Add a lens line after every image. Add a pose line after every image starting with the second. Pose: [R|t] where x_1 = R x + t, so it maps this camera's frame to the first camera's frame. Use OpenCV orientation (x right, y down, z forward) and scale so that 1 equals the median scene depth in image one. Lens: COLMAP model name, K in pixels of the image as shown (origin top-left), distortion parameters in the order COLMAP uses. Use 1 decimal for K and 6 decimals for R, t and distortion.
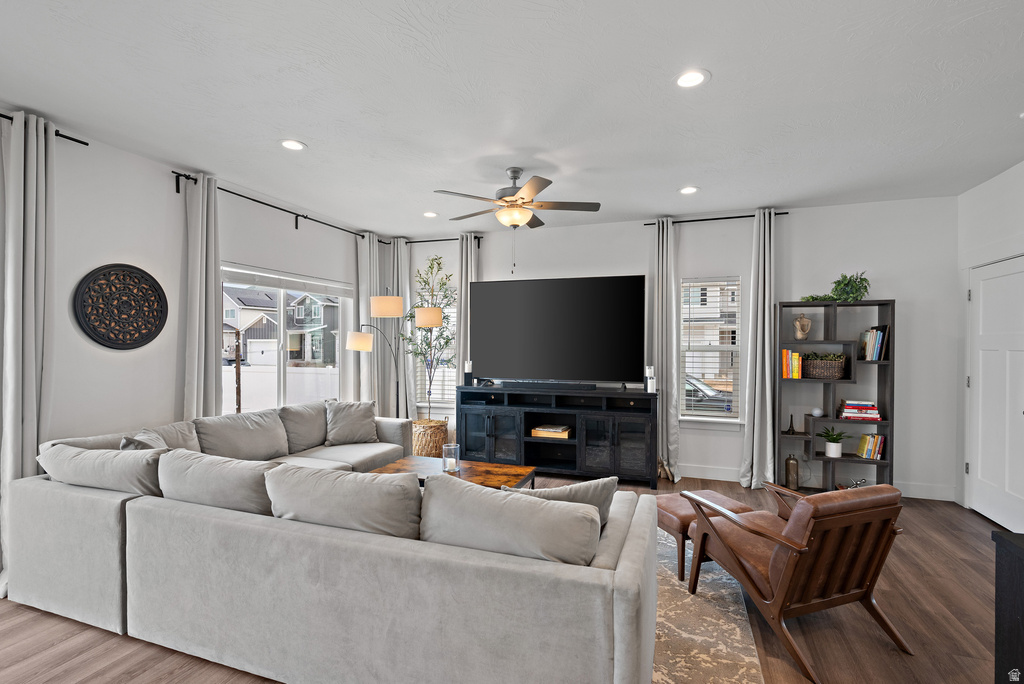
lens RADIAL K [[468.7, 0, 522.7], [0, 468.7, 347.0], [0, 0, 1]] dist [0.004889, -0.002095]
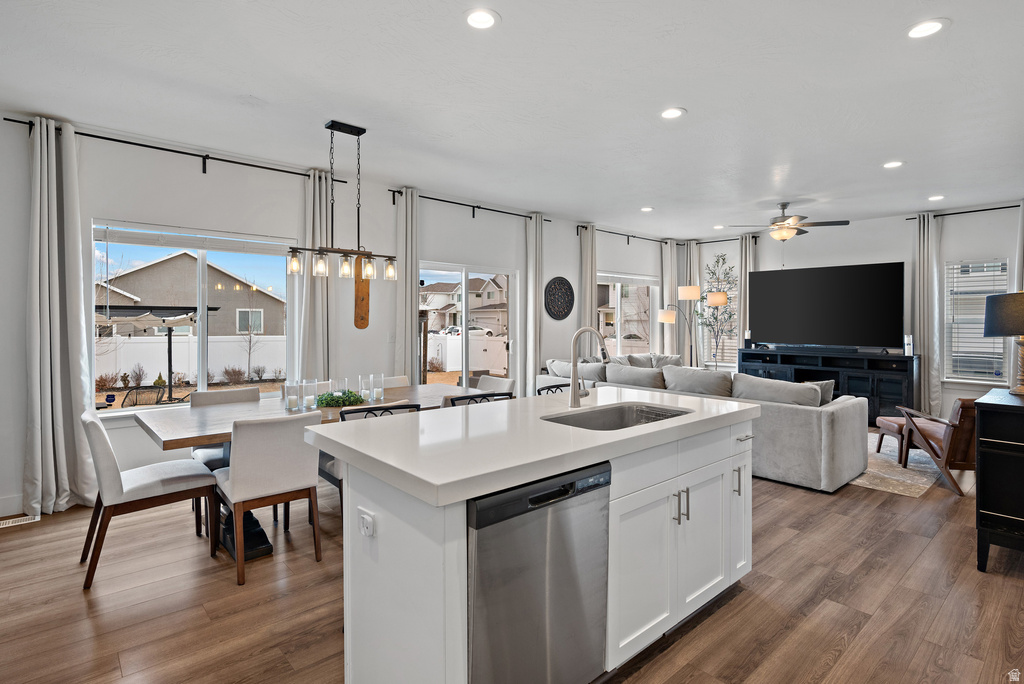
lens RADIAL K [[523.8, 0, 523.8], [0, 523.8, 315.9], [0, 0, 1]] dist [0.030240, -0.002554]
pose [[0.878945, -0.004218, -0.476905, 0.044831], [-0.003826, 0.999866, -0.015894, 0.015670], [0.476908, 0.015795, 0.878811, -0.696398]]
